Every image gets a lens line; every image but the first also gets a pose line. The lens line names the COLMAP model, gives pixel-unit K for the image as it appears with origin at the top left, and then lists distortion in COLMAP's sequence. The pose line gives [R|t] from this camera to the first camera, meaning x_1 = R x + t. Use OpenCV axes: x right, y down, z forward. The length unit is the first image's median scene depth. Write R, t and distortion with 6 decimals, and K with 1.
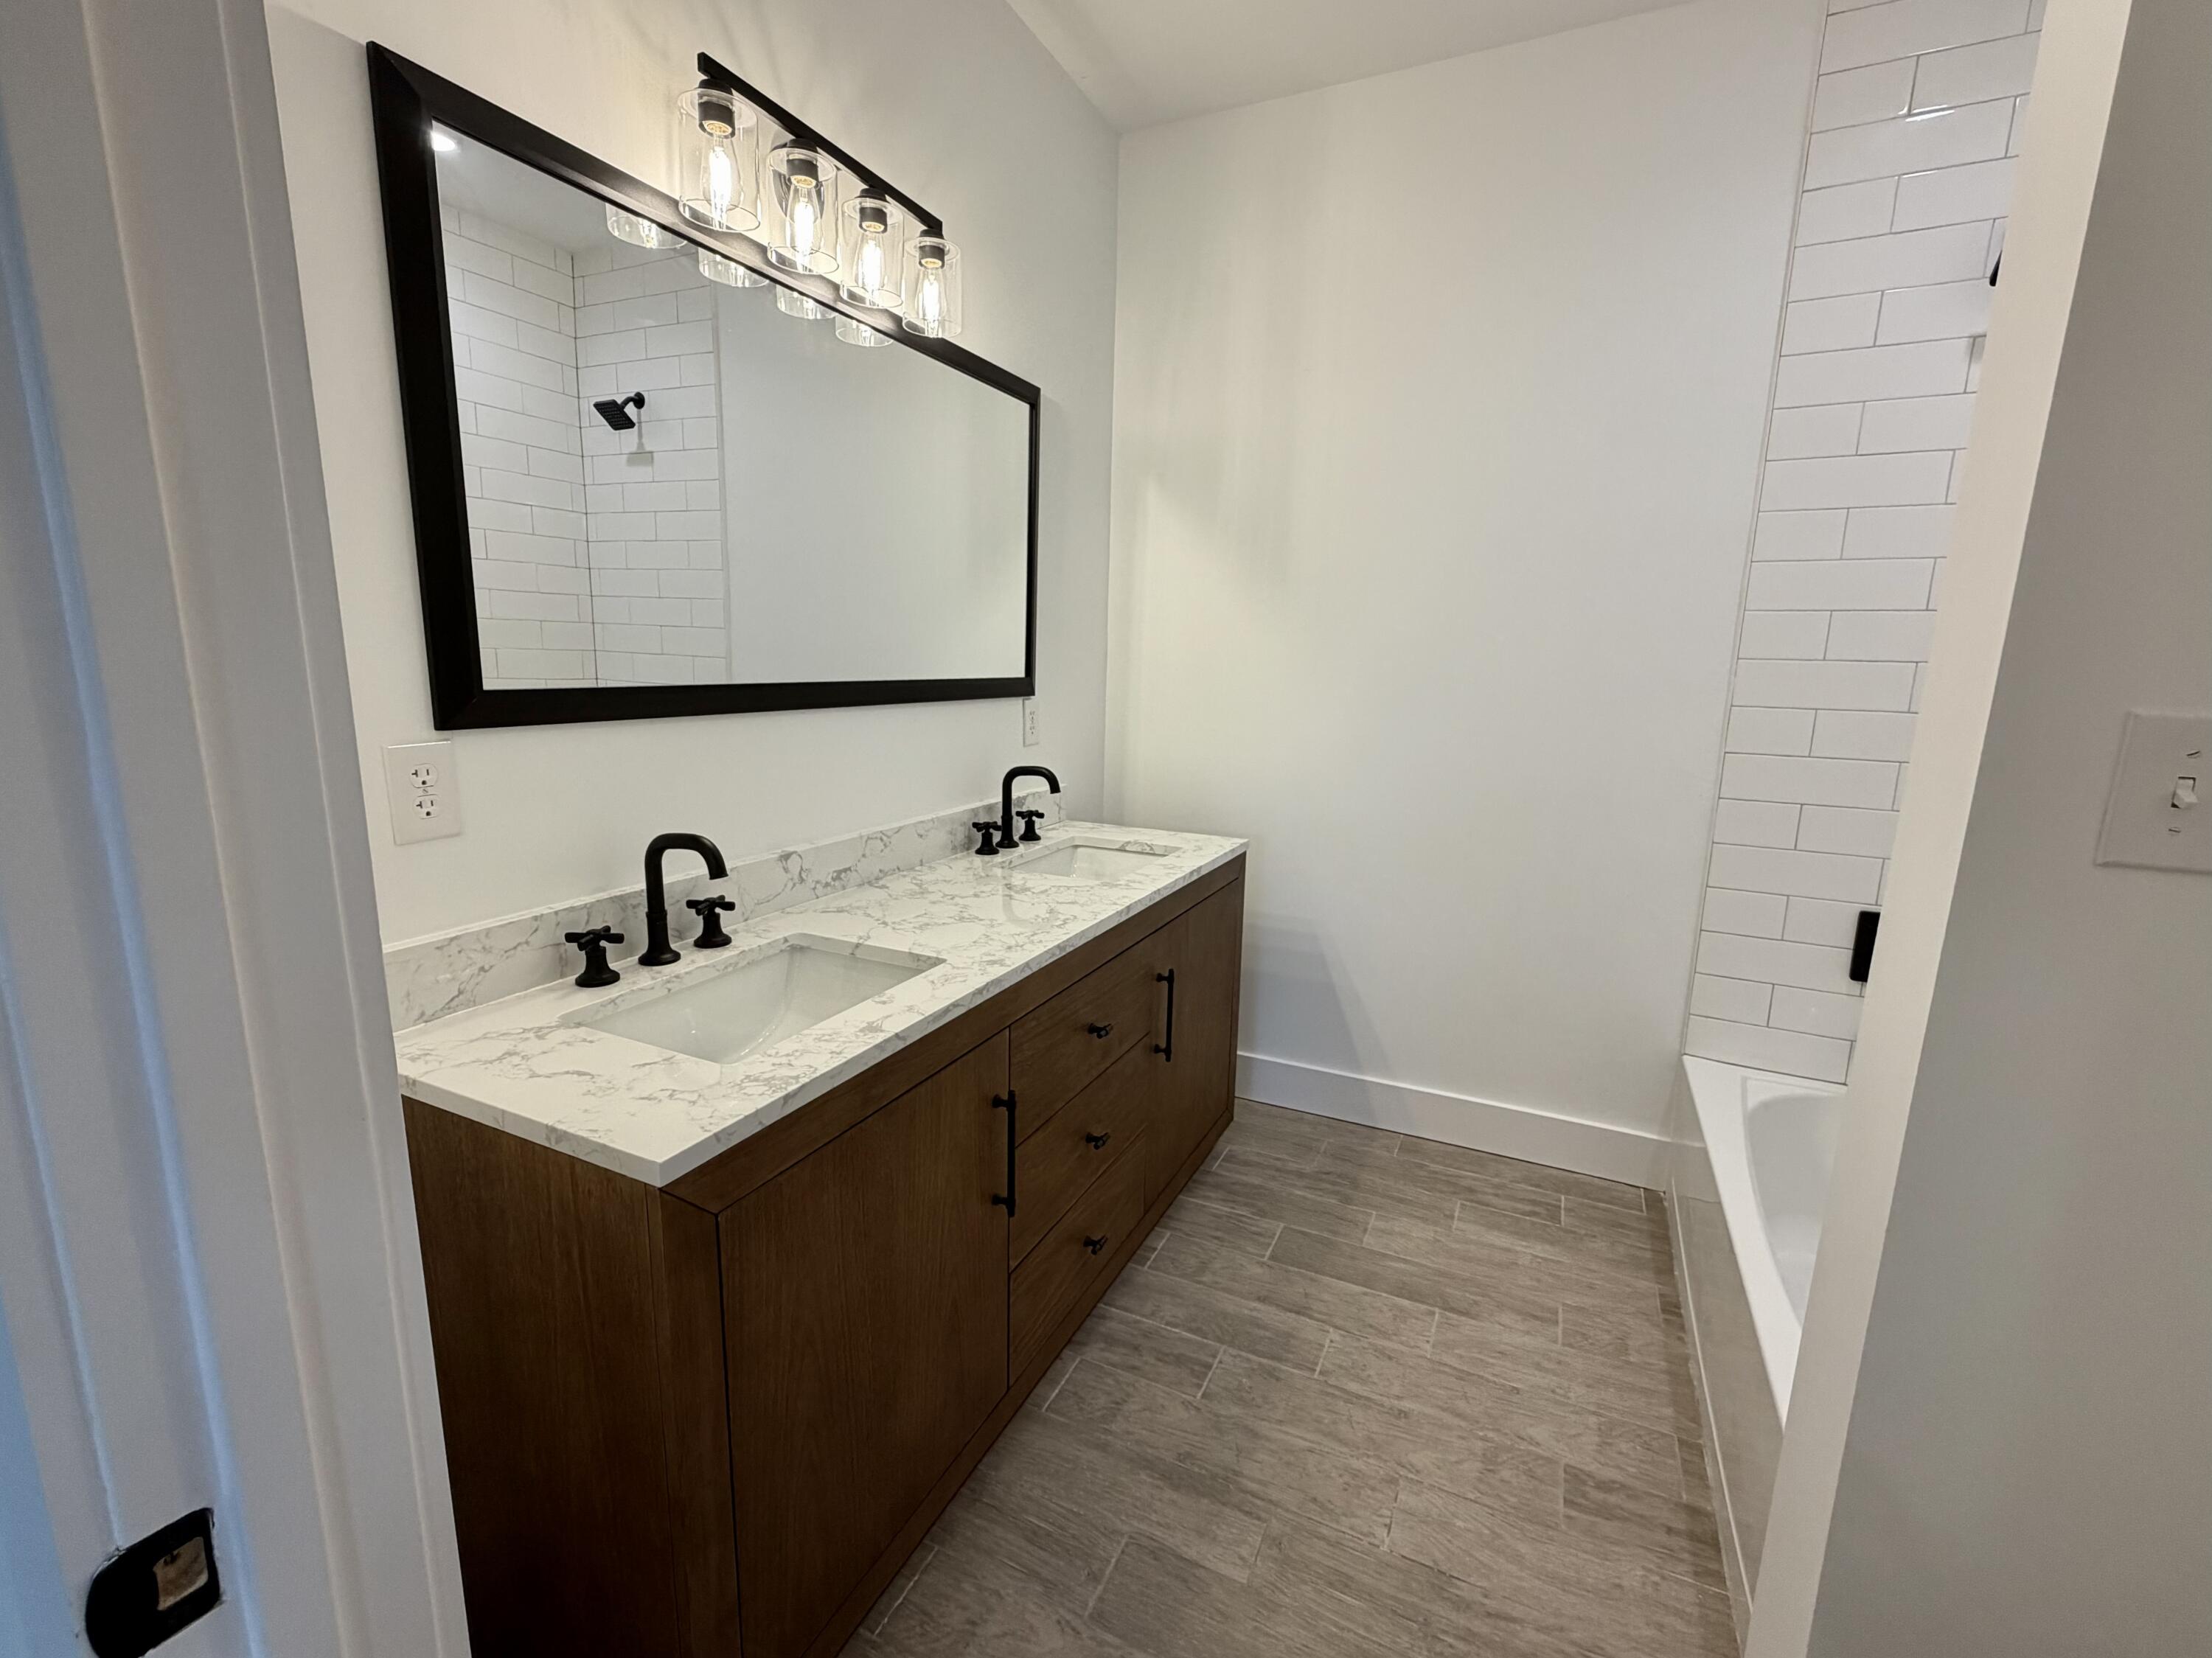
lens RADIAL K [[899.0, 0, 1113.5], [0, 899.0, 848.7], [0, 0, 1]] dist [0.000504, -0.000197]
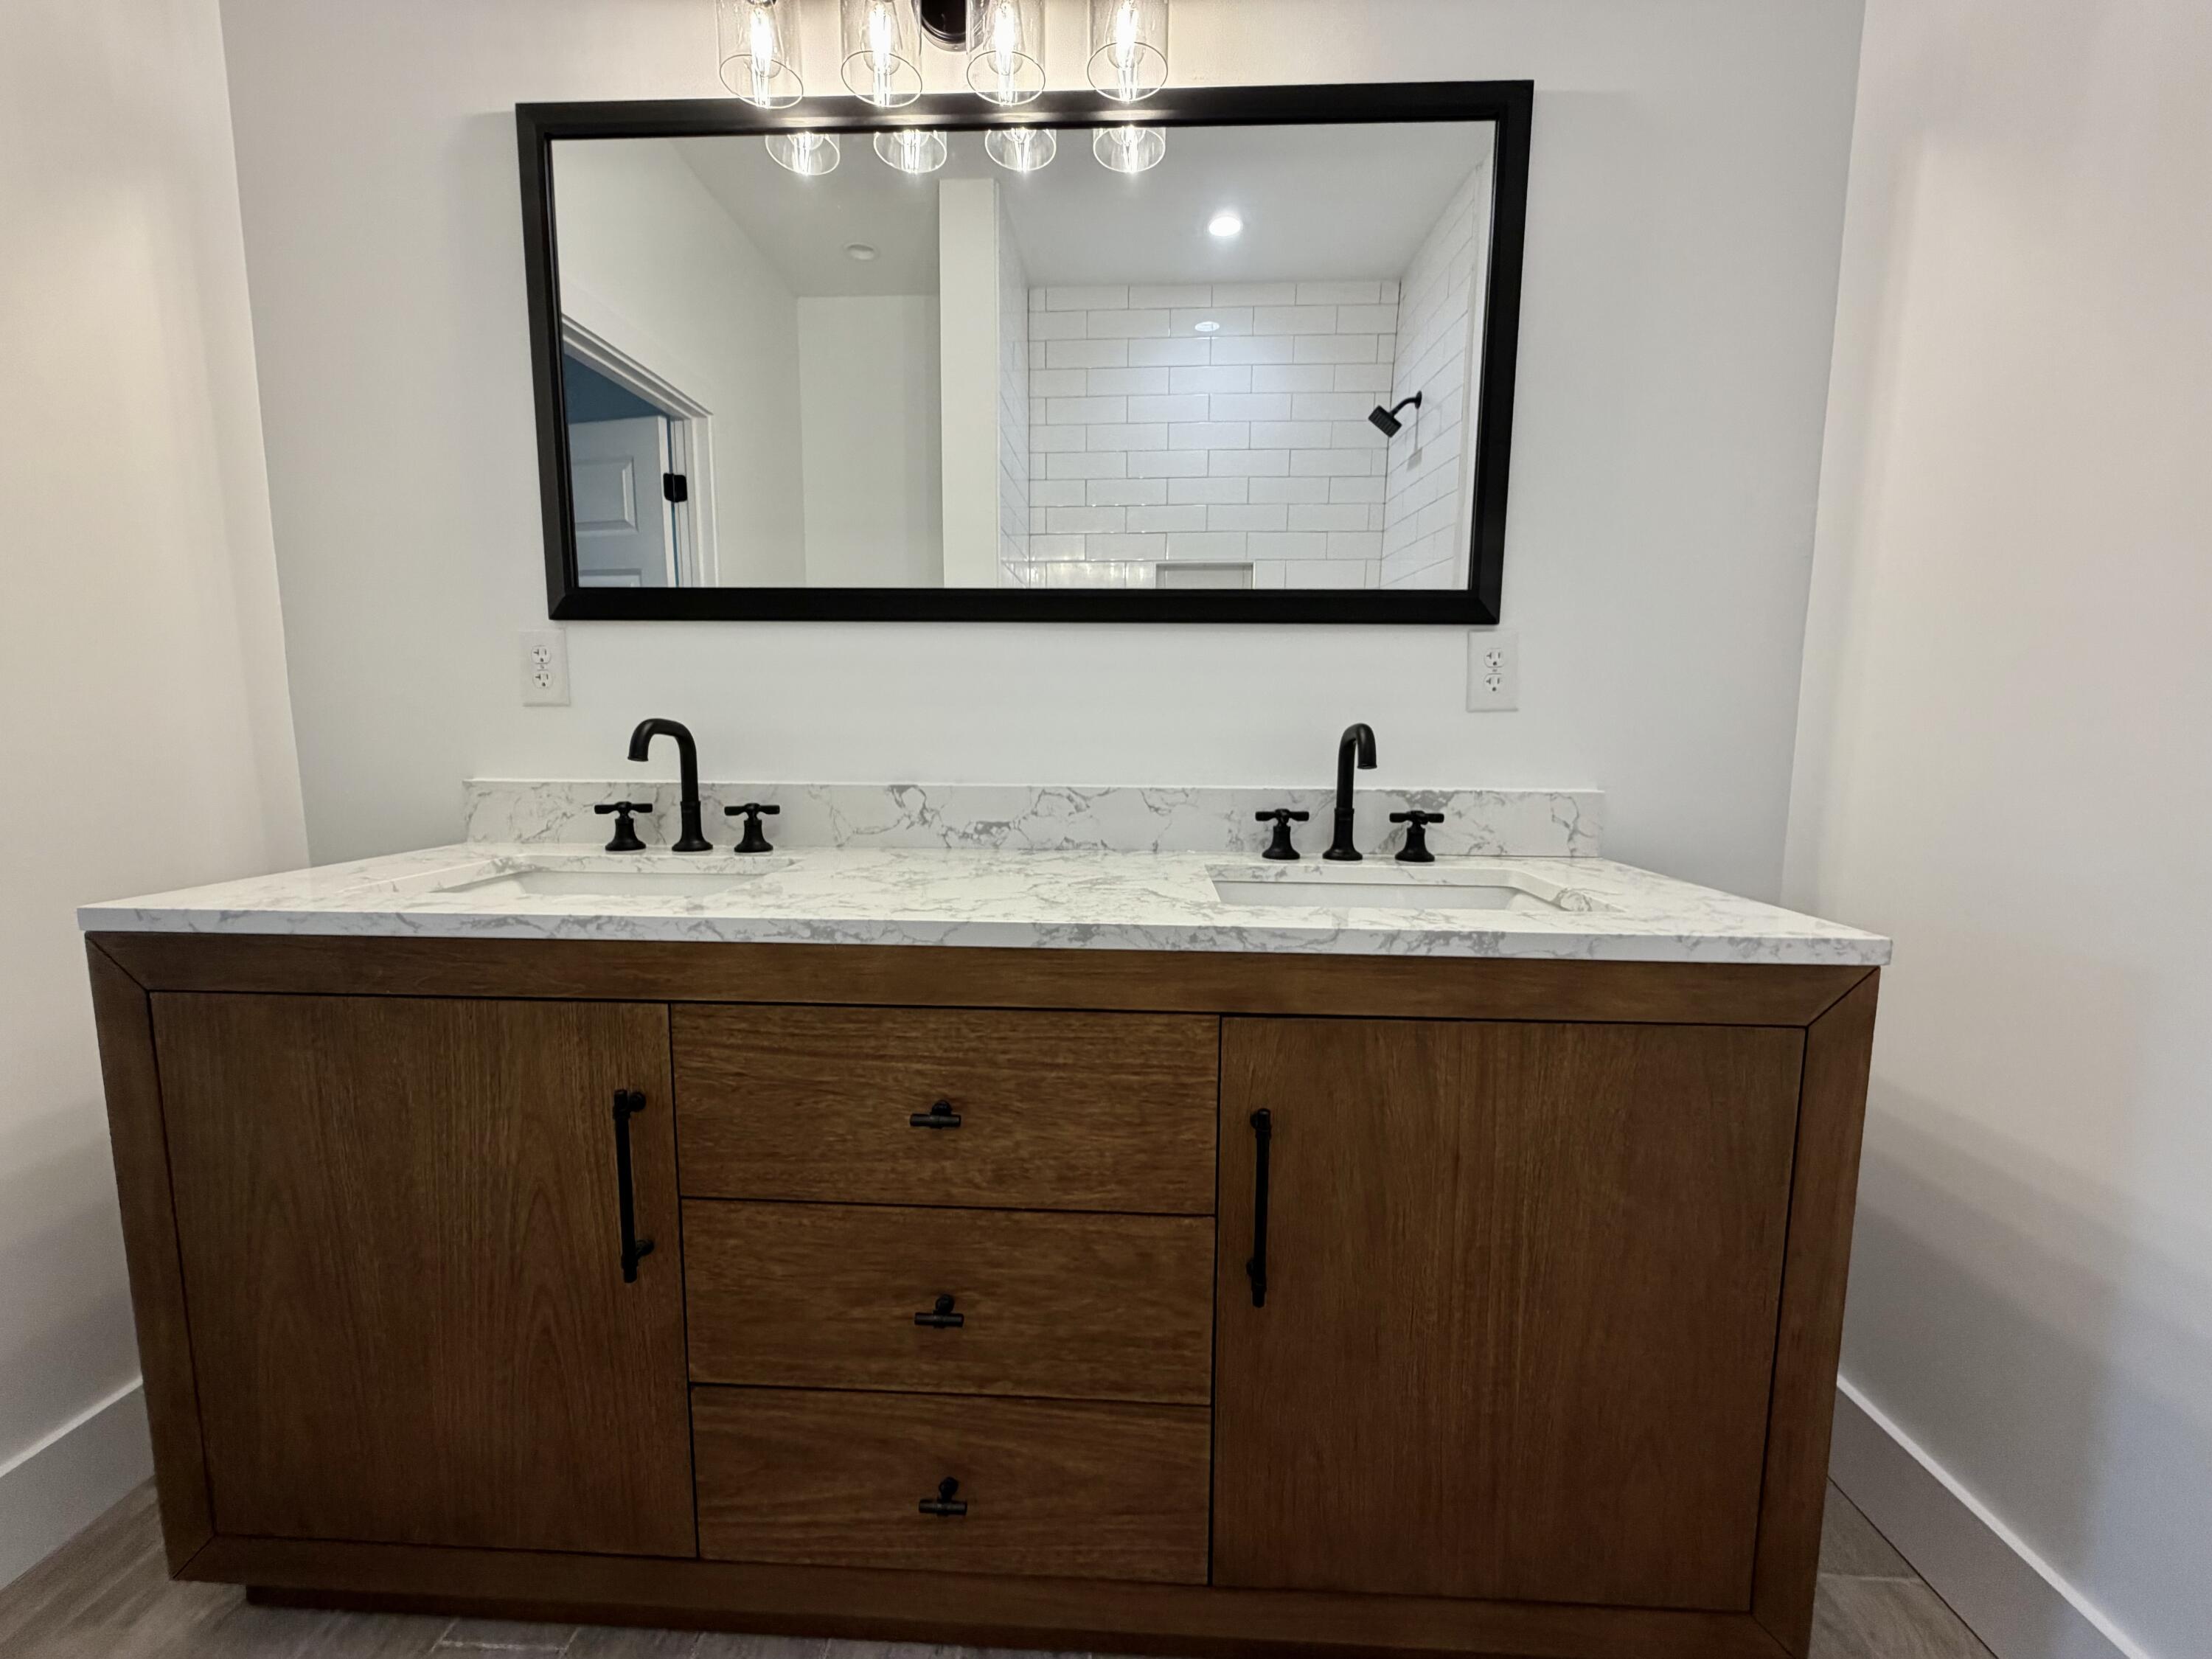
lens RADIAL K [[884.2, 0, 1095.5], [0, 884.2, 834.7], [0, 0, 1]] dist [0.001913, -0.000742]
pose [[0.412828, 0.097782, -0.905545, 0.474366], [-0.184933, 0.982510, 0.021784, -0.000708], [0.891837, 0.158472, 0.423691, 0.767074]]
